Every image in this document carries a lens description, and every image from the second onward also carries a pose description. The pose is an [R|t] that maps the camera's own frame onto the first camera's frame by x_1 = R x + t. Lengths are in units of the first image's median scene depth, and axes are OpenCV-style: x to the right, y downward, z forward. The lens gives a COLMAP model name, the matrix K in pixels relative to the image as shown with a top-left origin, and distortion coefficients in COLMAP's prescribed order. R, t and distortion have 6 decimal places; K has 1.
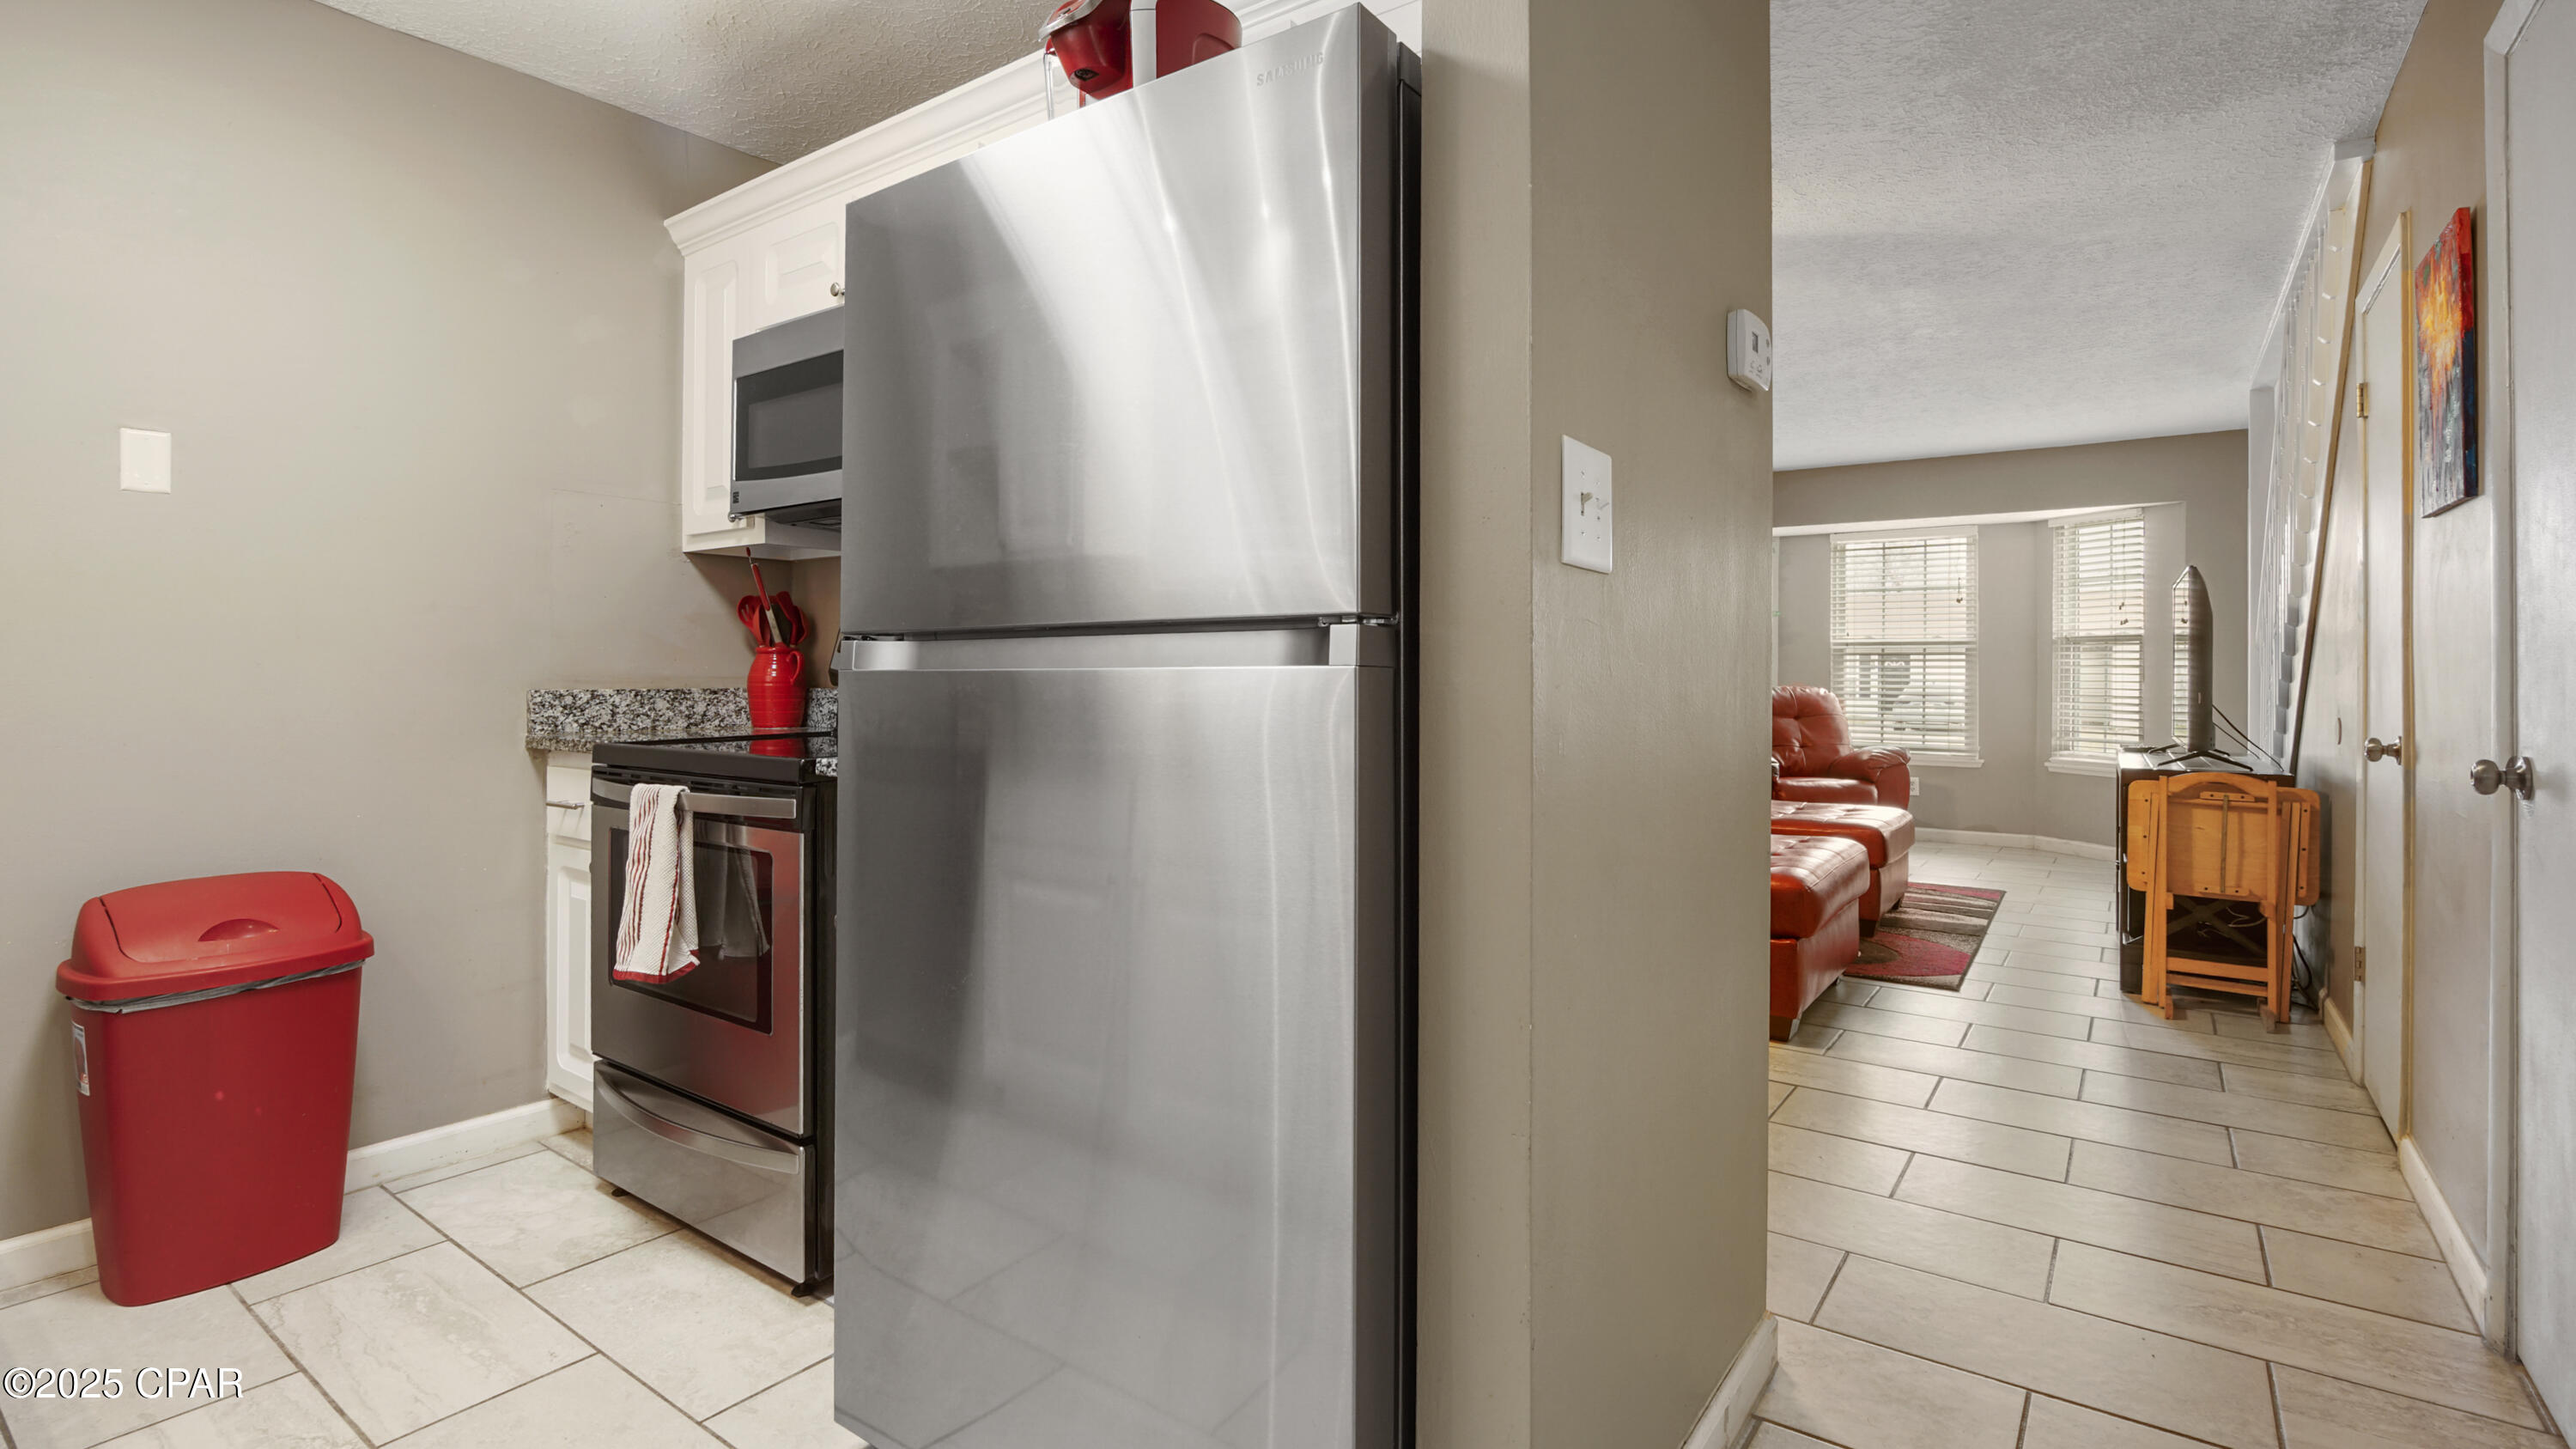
lens RADIAL K [[1201.3, 0, 1278.5], [0, 1201.3, 660.1], [0, 0, 1]] dist [-0.015614, -0.000478]
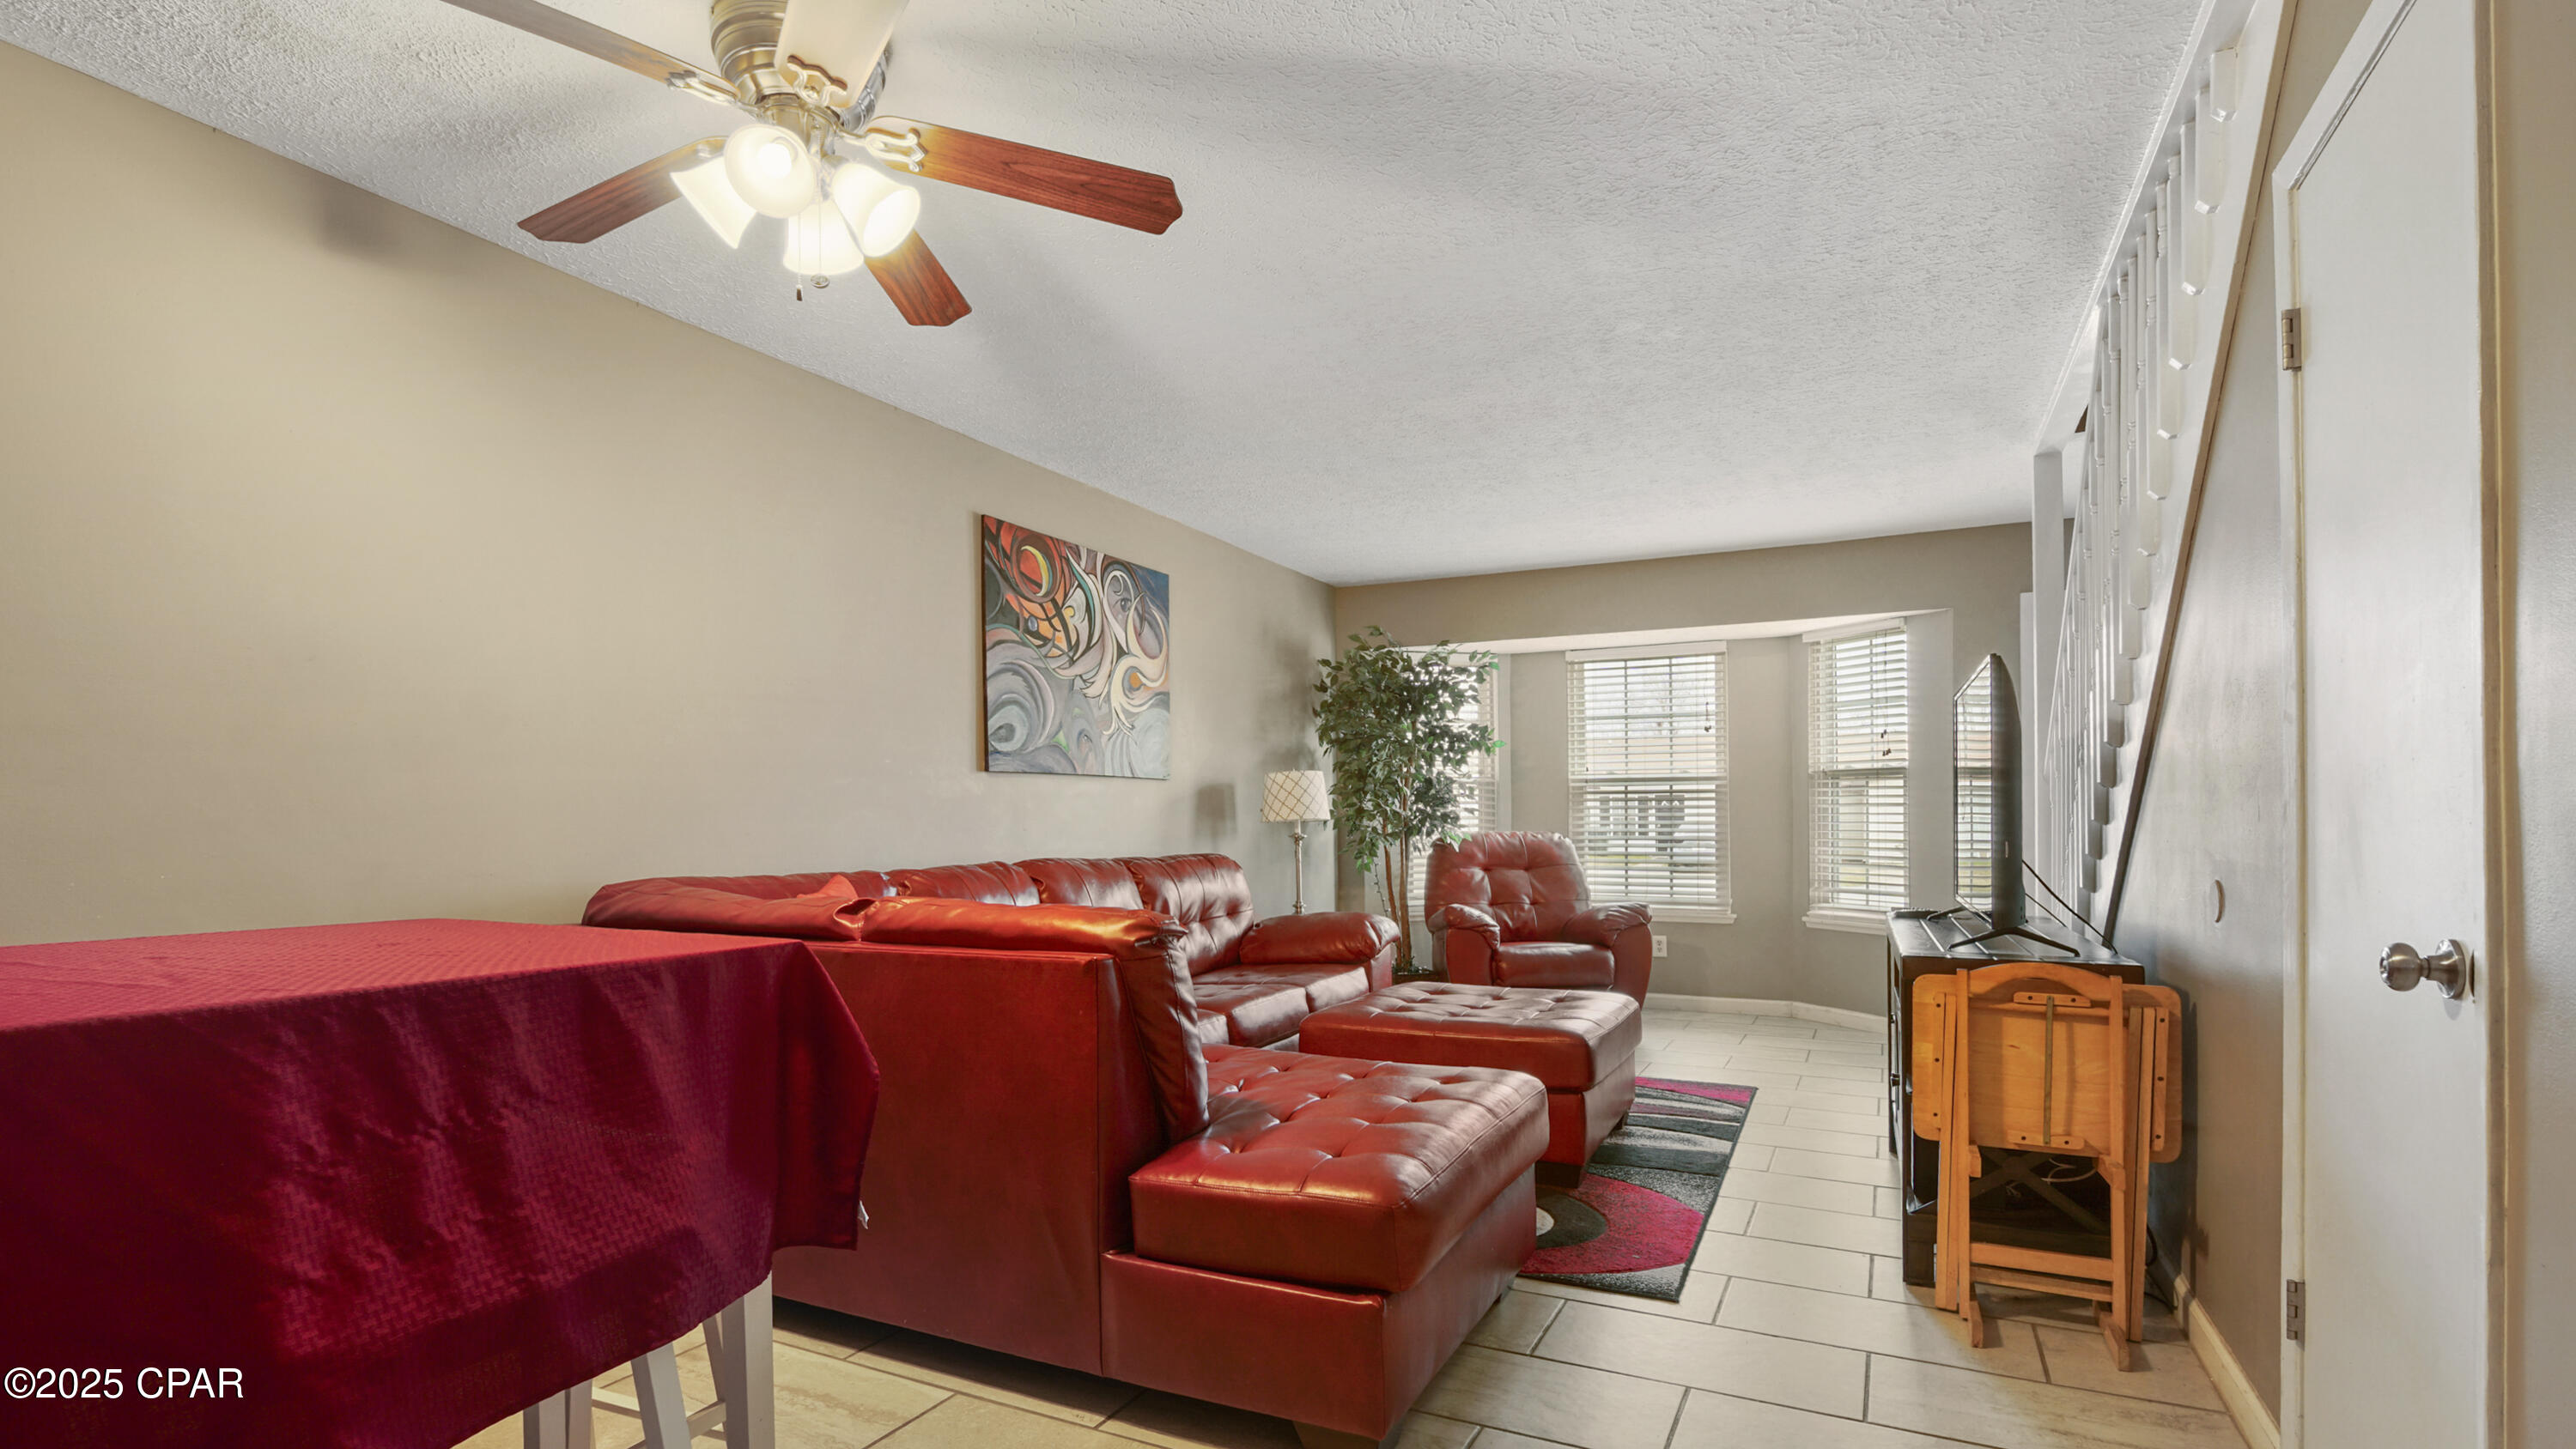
lens RADIAL K [[1201.0, 0, 1272.8], [0, 1201.0, 780.6], [0, 0, 1]] dist [-0.015614, -0.000478]
pose [[0.988316, -0.001074, 0.152413, 0.257967], [0.003954, 0.999819, -0.018592, 0.003574], [-0.152365, 0.018978, 0.988142, 0.391637]]
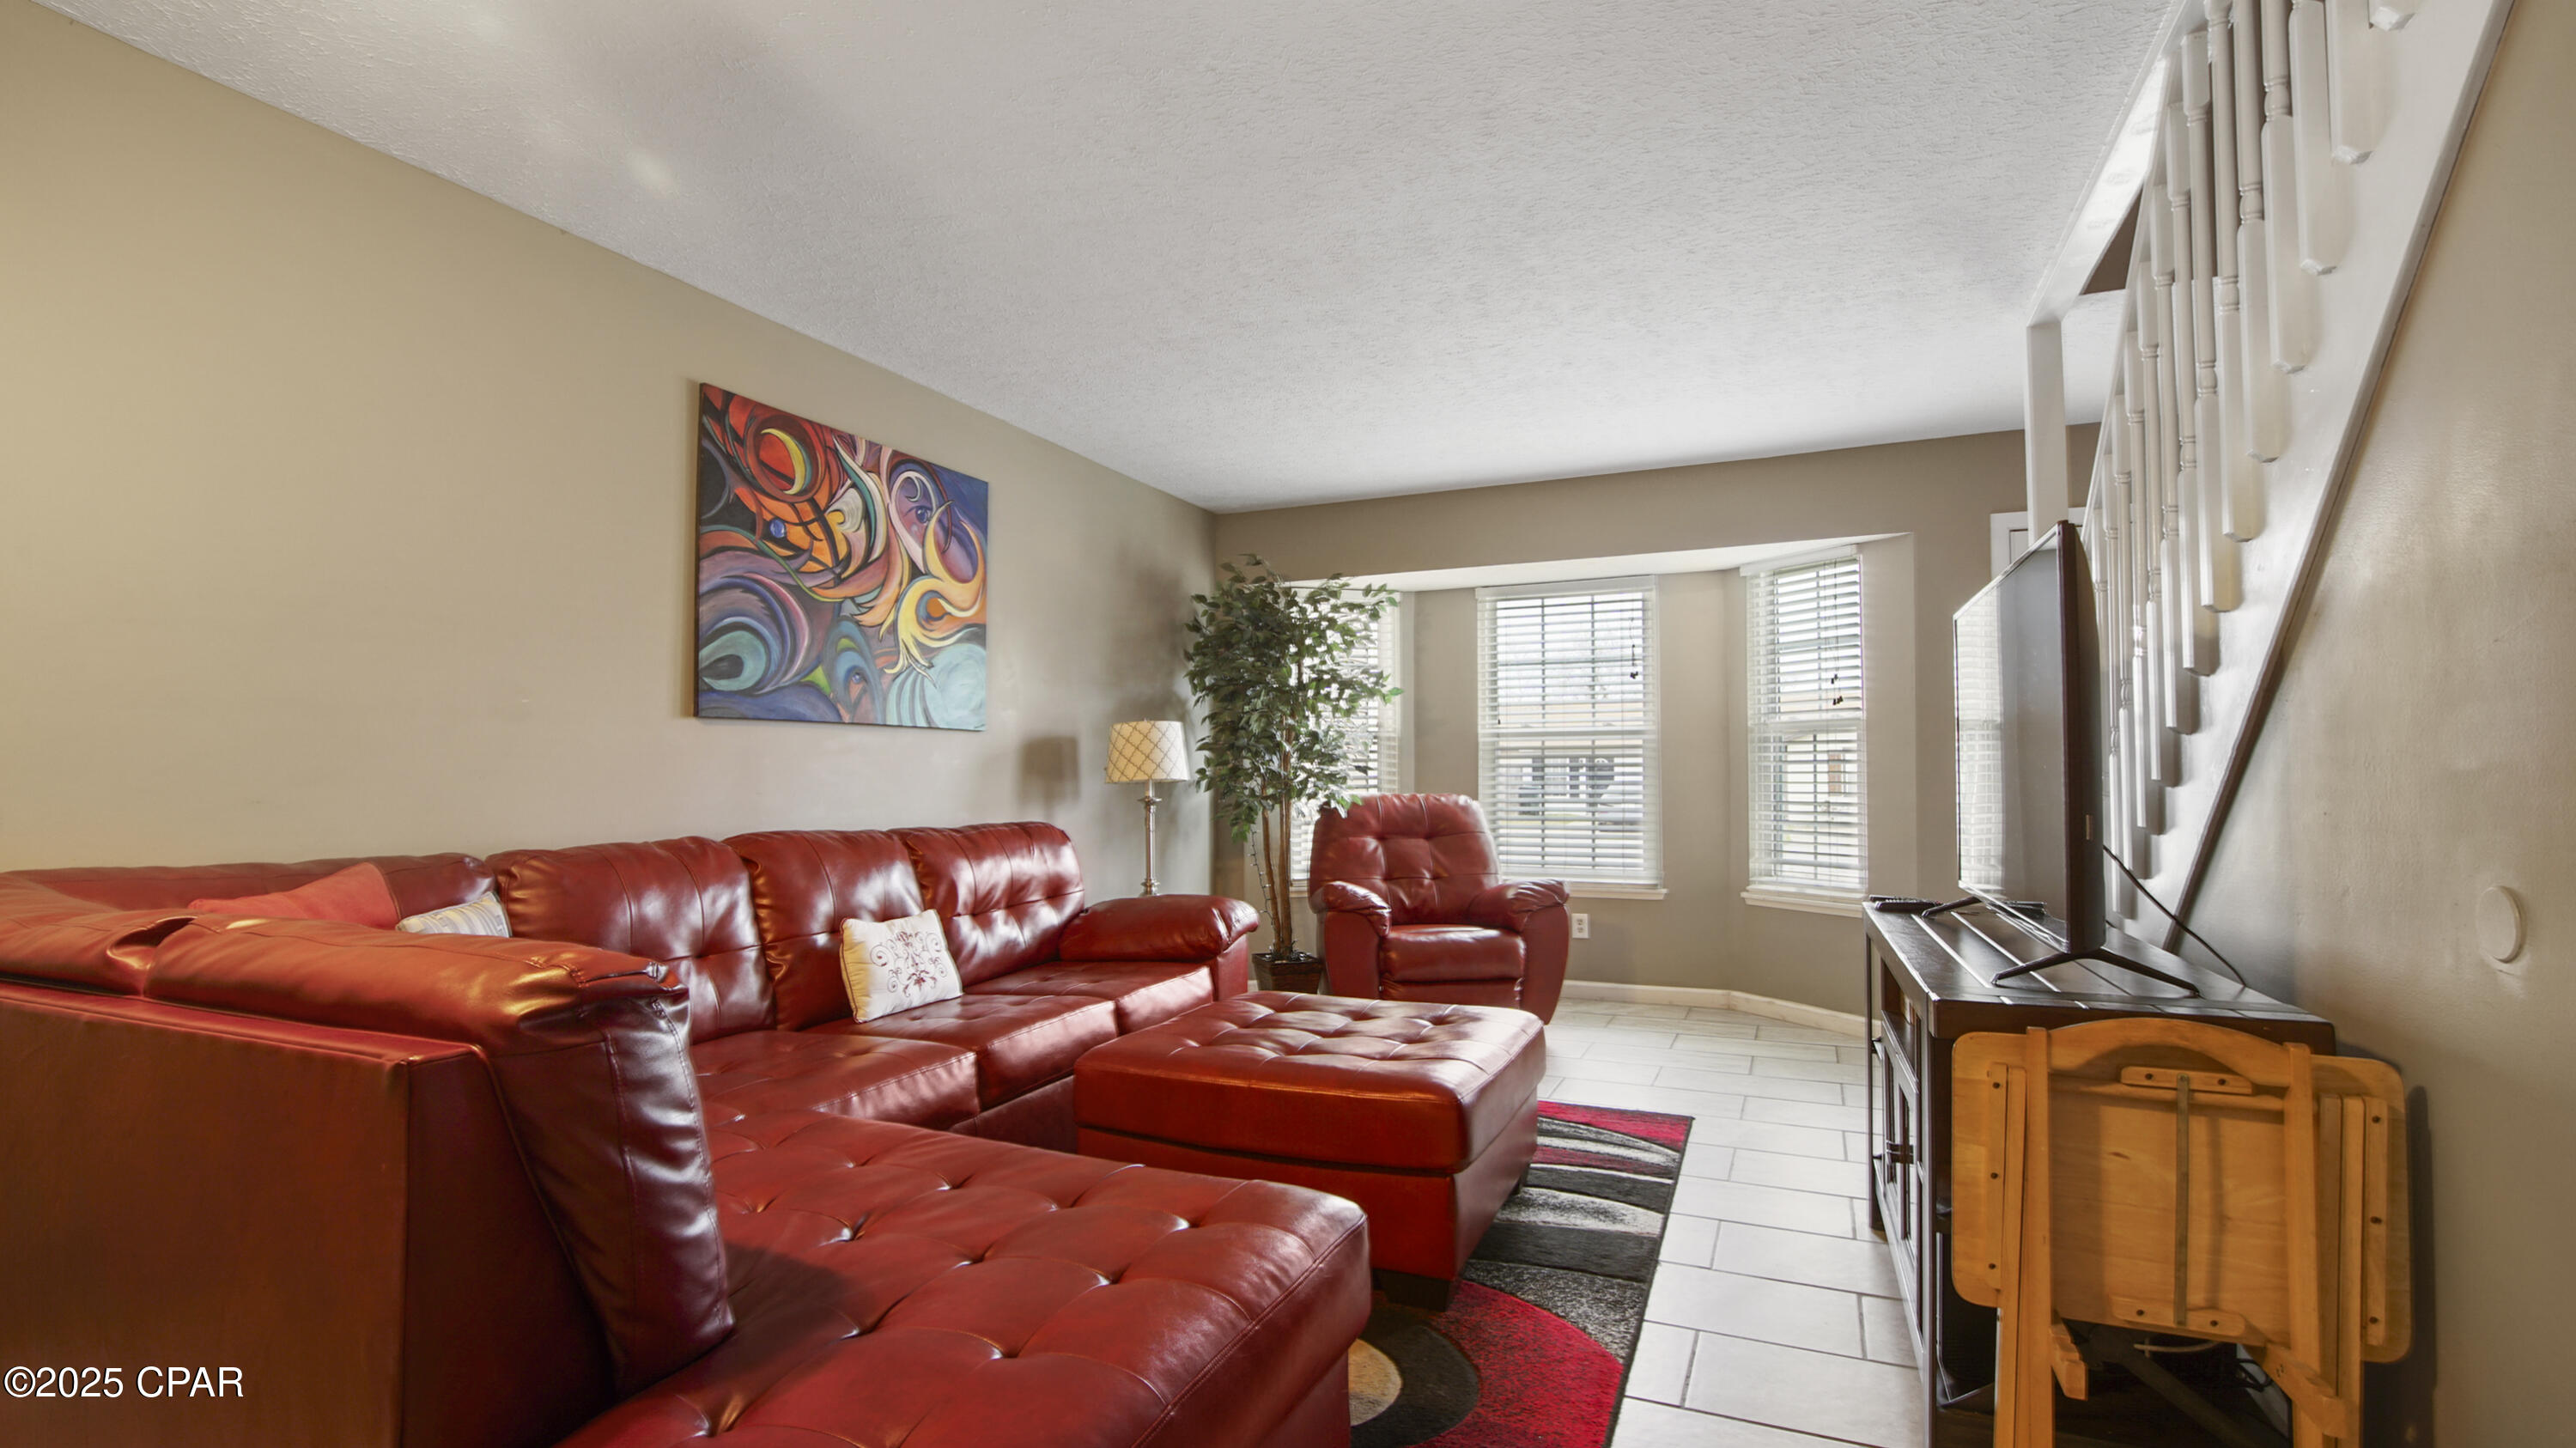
lens RADIAL K [[1201.3, 0, 1281.7], [0, 1201.3, 729.9], [0, 0, 1]] dist [-0.015614, -0.000478]
pose [[0.977550, 0.001359, 0.210701, 0.403575], [0.004508, 0.999615, -0.027362, 0.007492], [-0.210657, 0.027698, 0.977167, 0.647464]]
